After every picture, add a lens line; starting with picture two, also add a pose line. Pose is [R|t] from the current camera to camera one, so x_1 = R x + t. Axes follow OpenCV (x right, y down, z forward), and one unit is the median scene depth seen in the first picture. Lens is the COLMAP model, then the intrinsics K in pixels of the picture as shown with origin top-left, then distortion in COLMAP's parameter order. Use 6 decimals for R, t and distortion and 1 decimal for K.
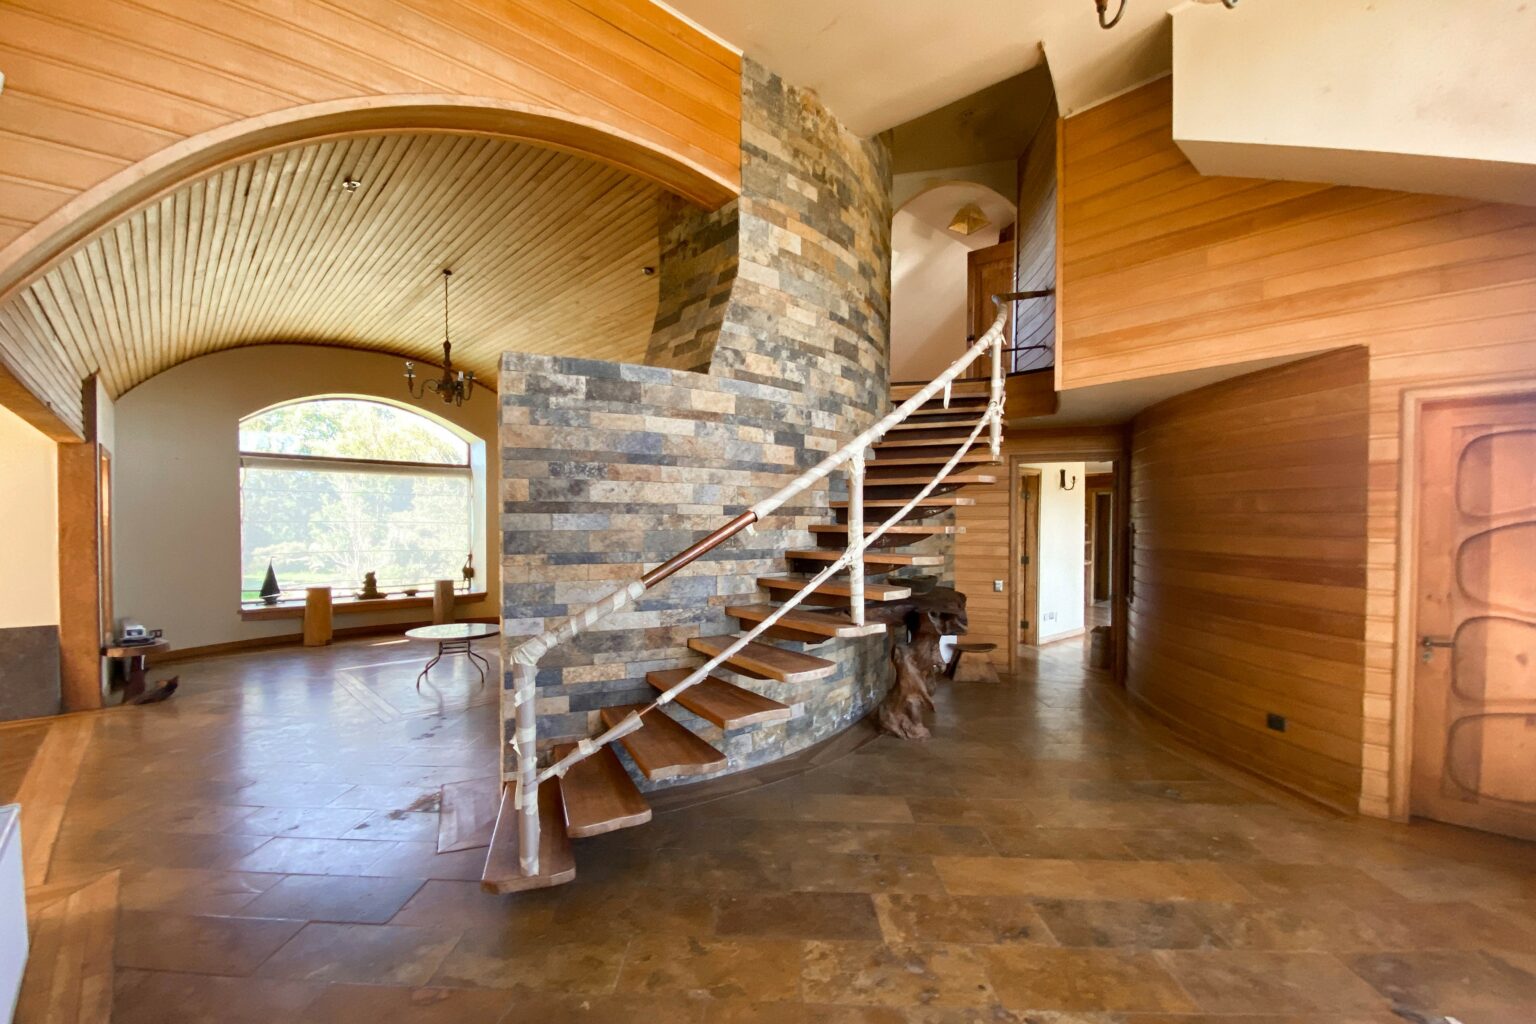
lens RADIAL K [[670.3, 0, 746.1], [0, 670.3, 534.9], [0, 0, 1]] dist [0.002179, -0.000617]
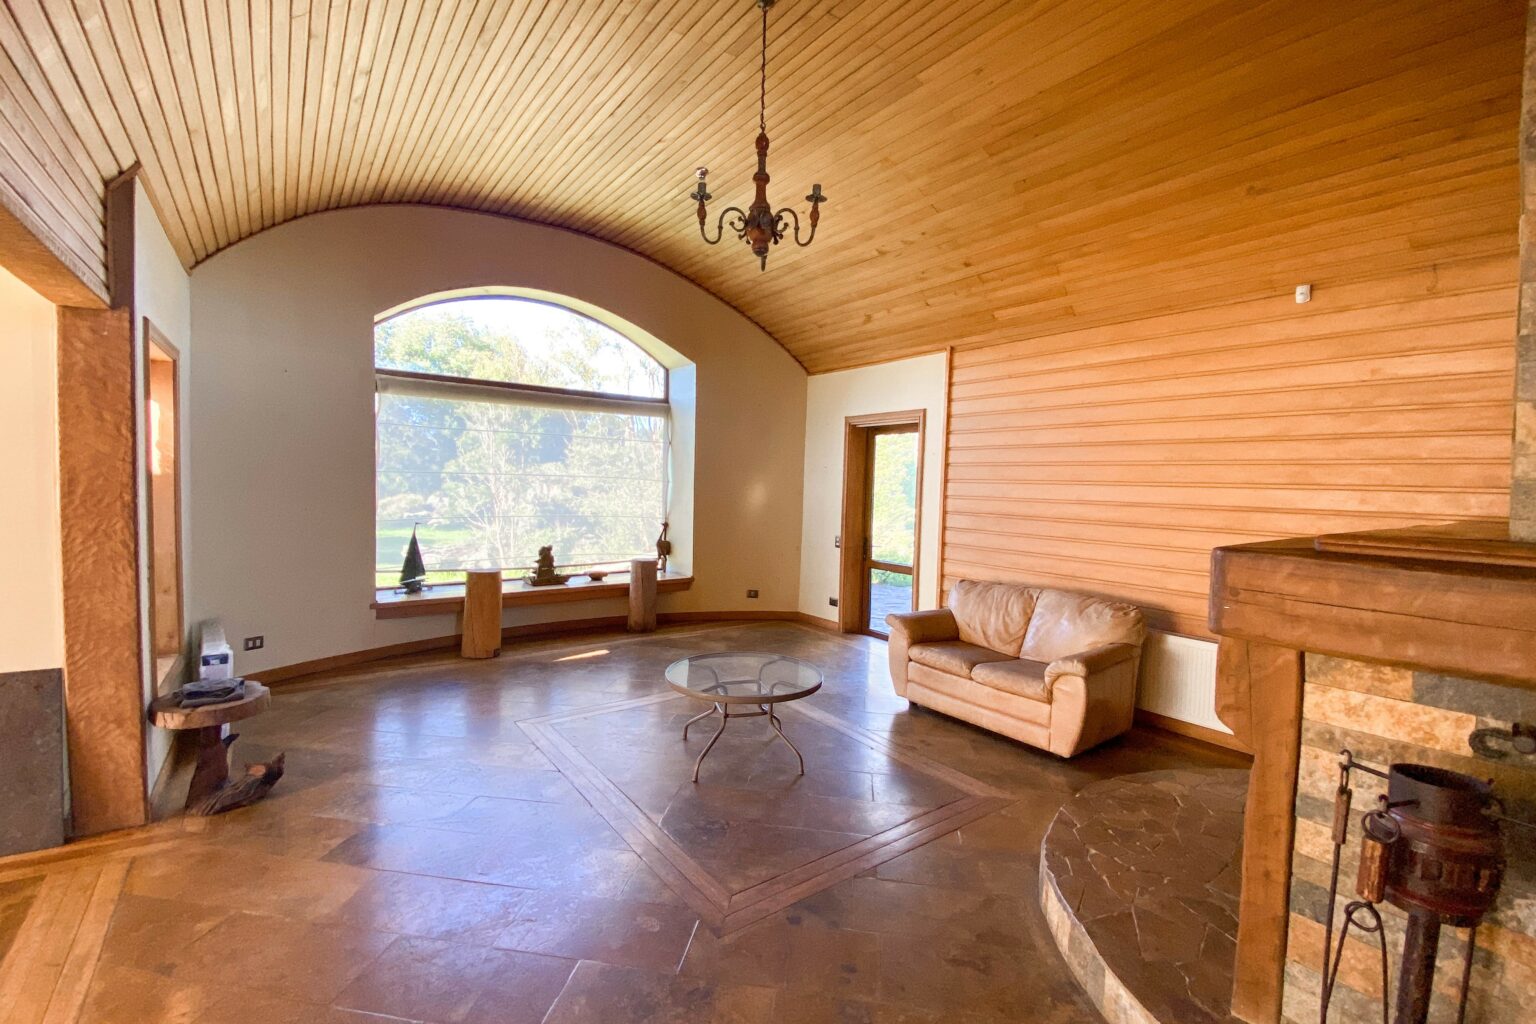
lens RADIAL K [[670.3, 0, 768.0], [0, 670.3, 513.1], [0, 0, 1]] dist [0.002179, -0.000617]
pose [[0.996051, 0.024589, -0.085309, -0.297508], [-0.021997, 0.999272, 0.031186, -0.006998], [0.086014, -0.029186, 0.995866, 0.357141]]
